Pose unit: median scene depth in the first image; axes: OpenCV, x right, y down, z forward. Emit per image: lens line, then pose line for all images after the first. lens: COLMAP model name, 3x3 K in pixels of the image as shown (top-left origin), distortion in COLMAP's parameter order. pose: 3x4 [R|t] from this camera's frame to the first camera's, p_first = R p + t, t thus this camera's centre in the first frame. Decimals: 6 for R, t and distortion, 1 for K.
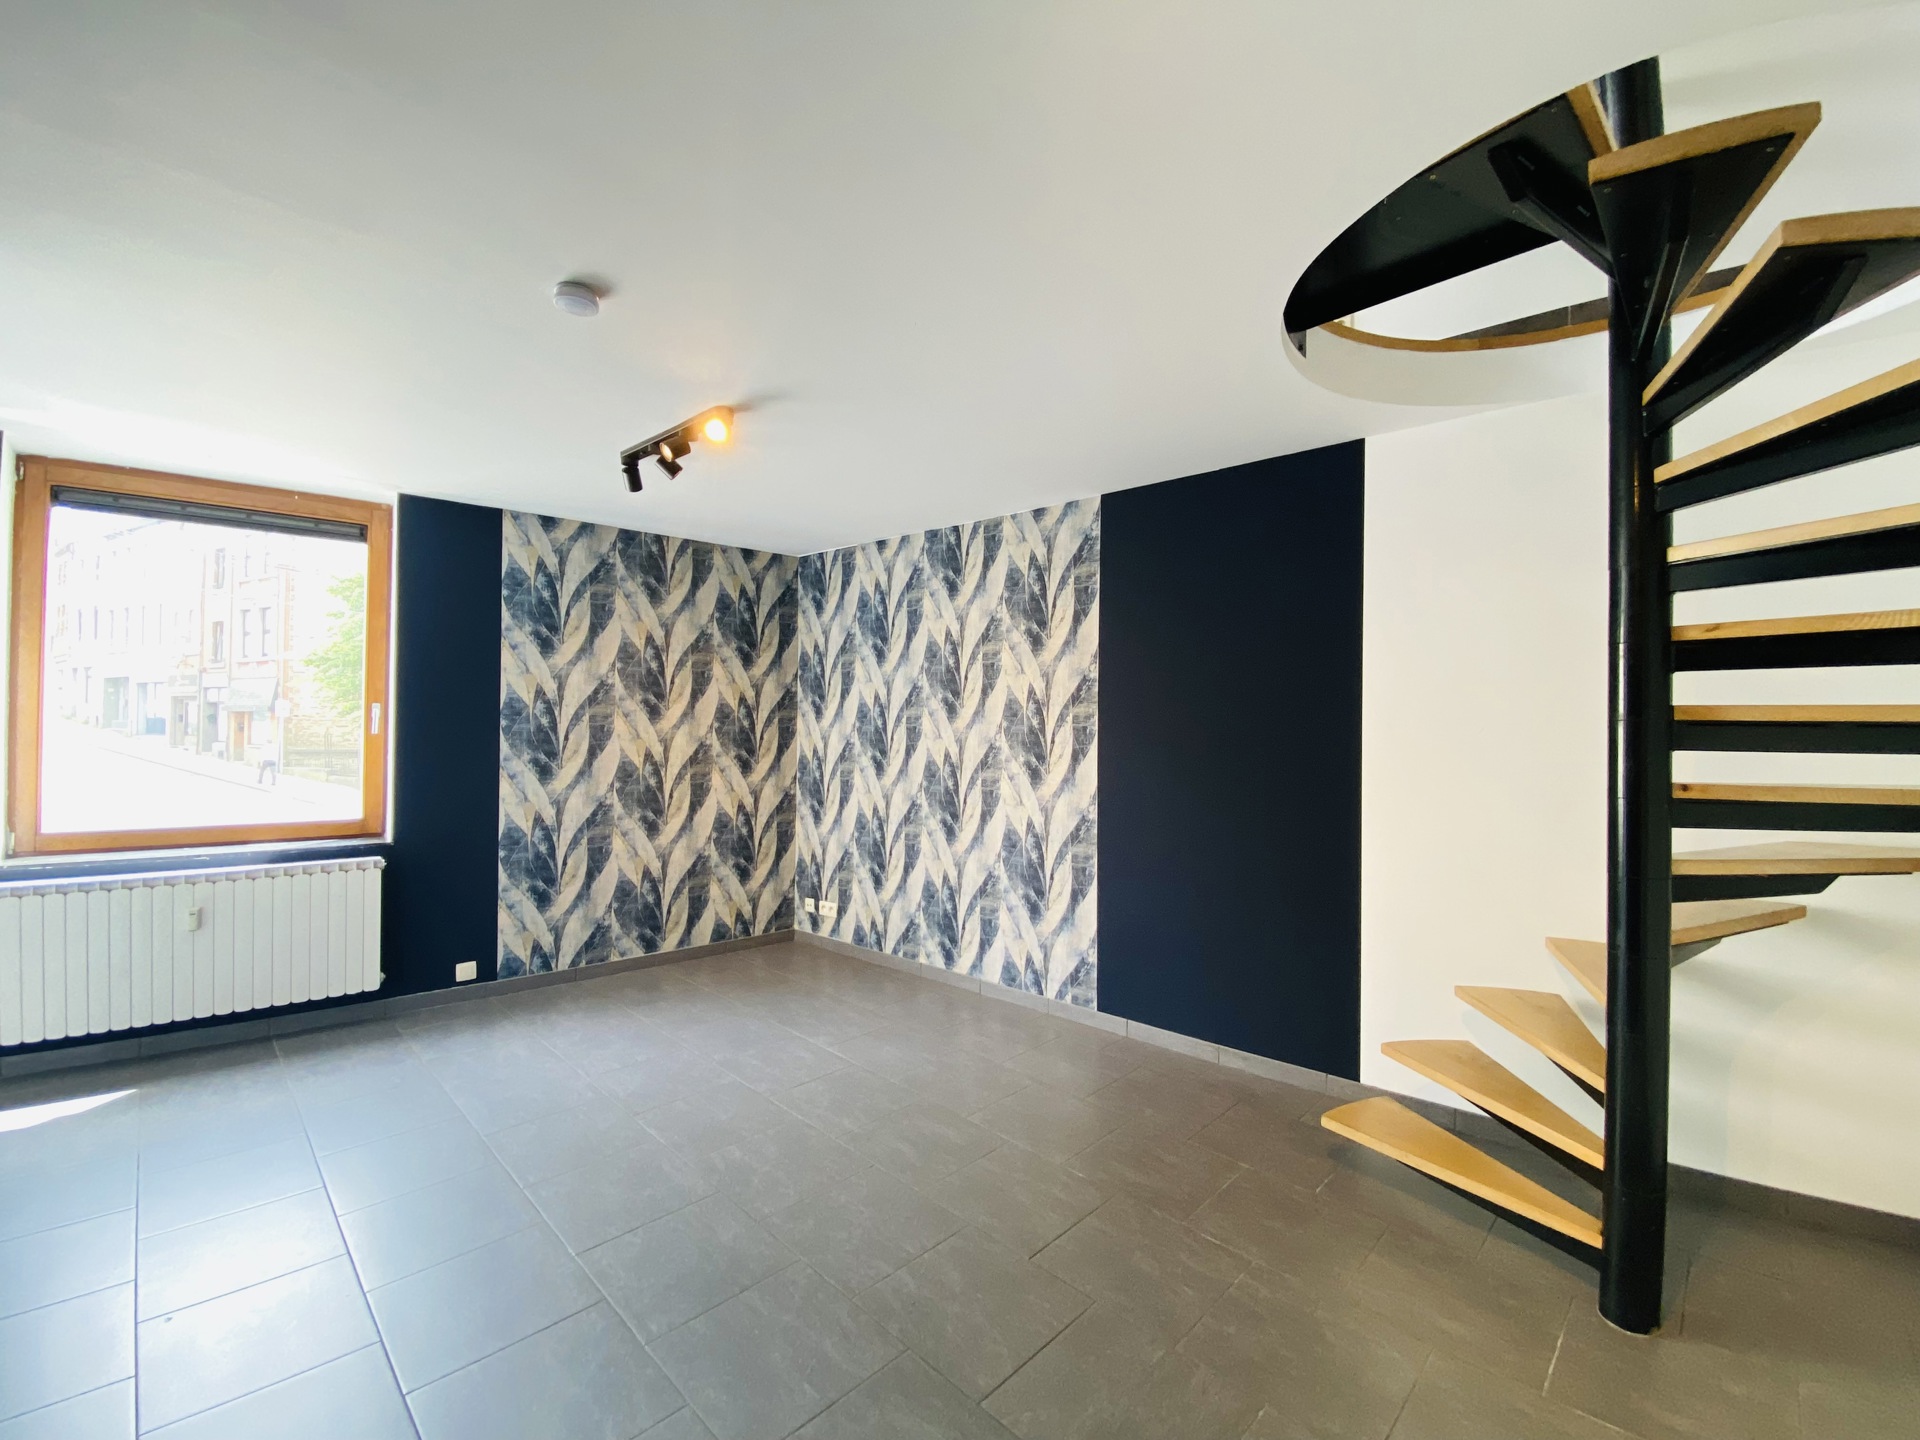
lens RADIAL K [[790.2, 0, 958.6], [0, 790.2, 719.1], [0, 0, 1]] dist [0.037969, -0.026573]
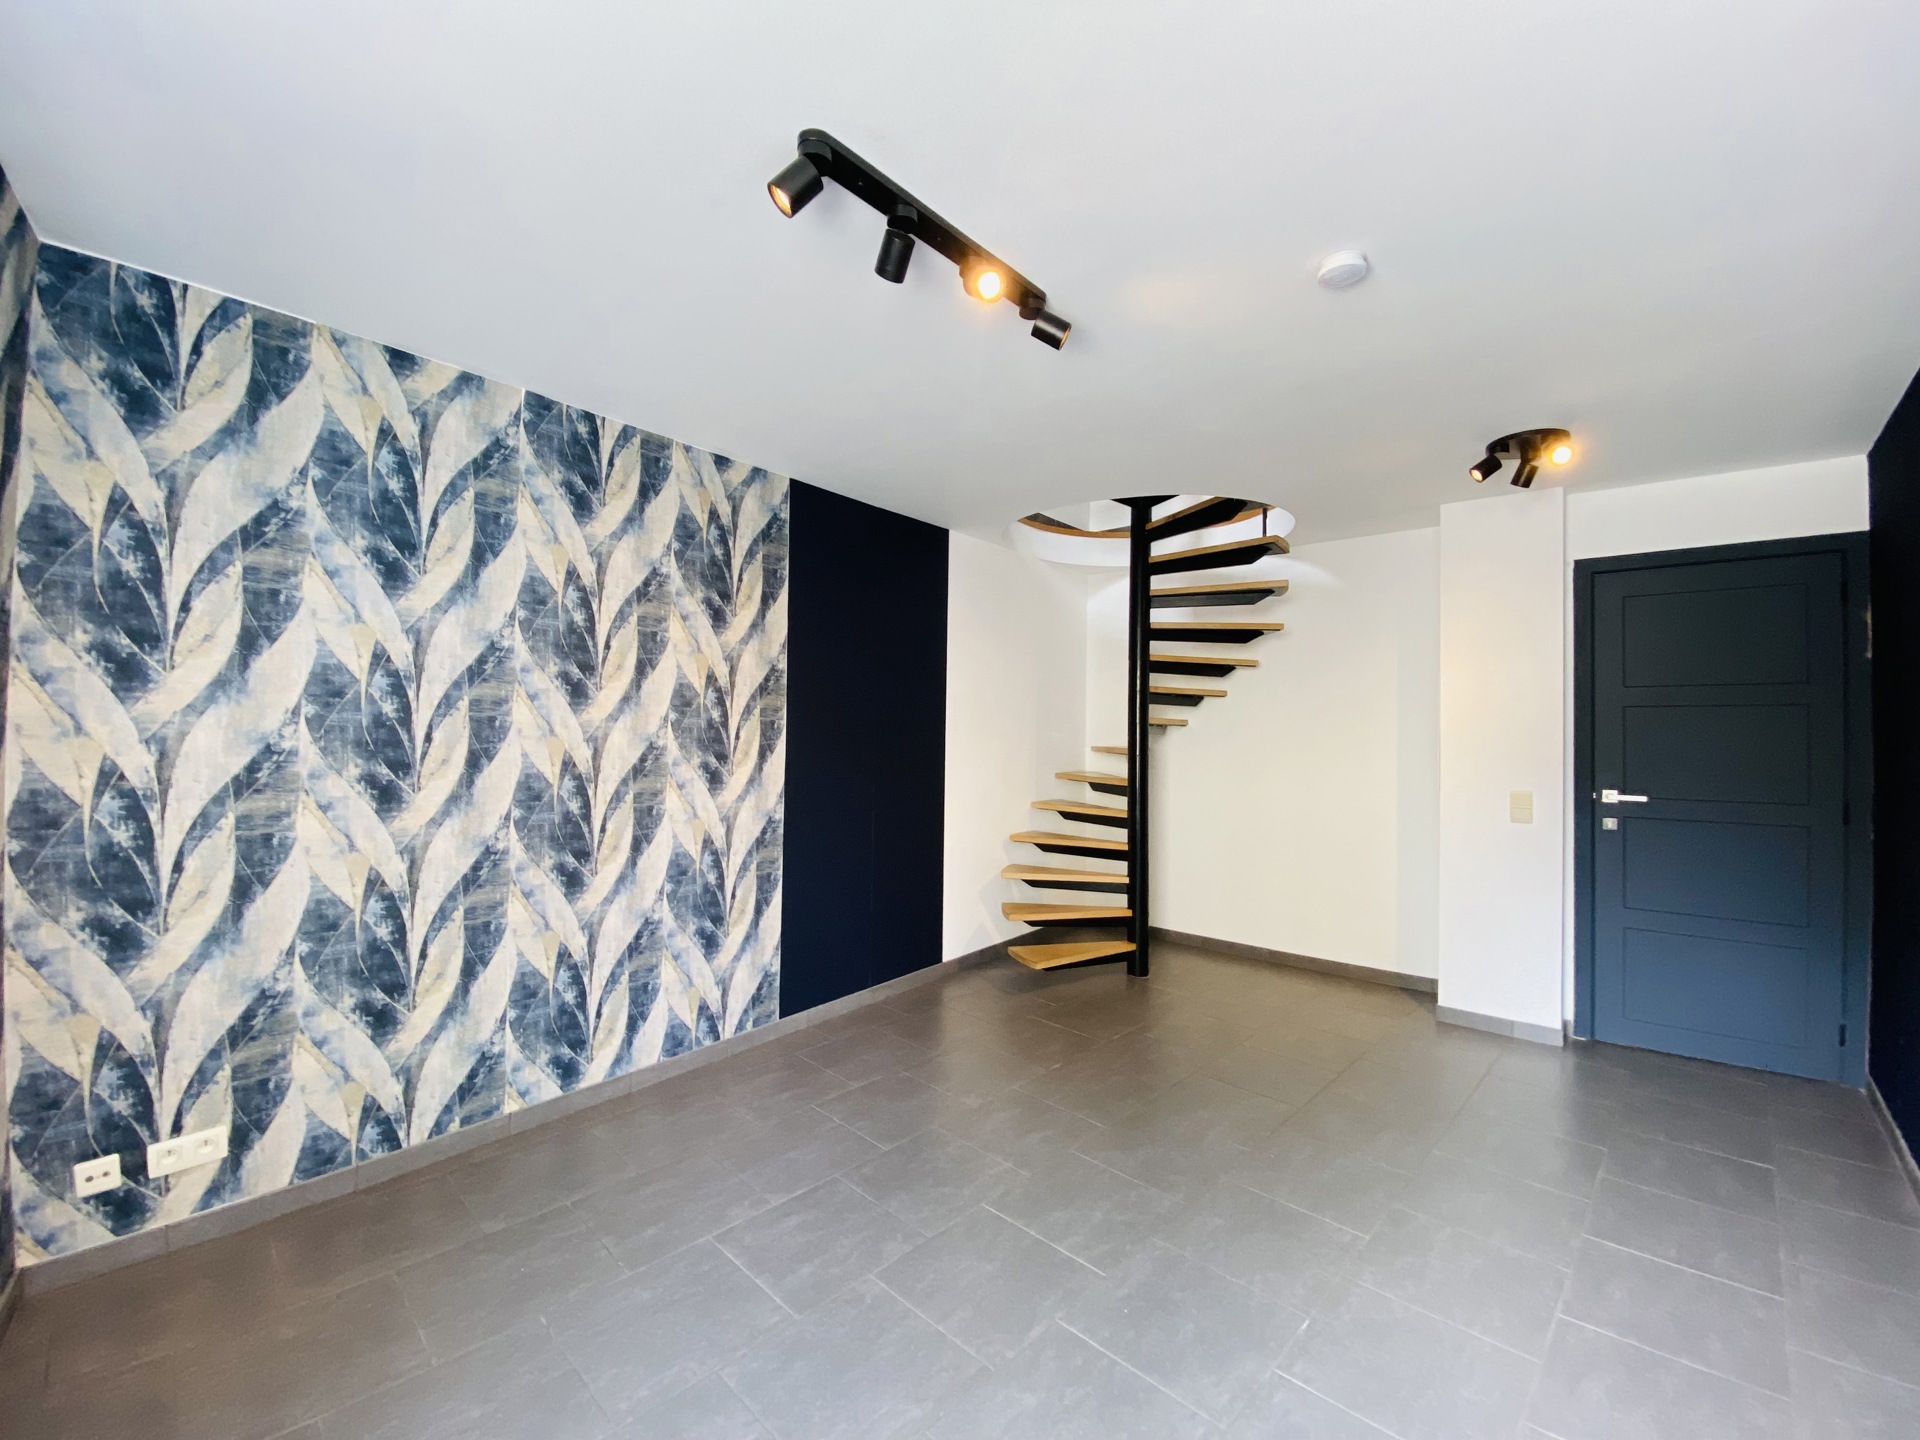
lens RADIAL K [[790.2, 0, 958.6], [0, 790.2, 719.1], [0, 0, 1]] dist [0.037969, -0.026573]
pose [[-0.017004, 0.009250, 0.999813, -0.672810], [-0.021447, 0.999724, -0.009614, 0.010880], [-0.999625, -0.021606, -0.016801, 0.697359]]
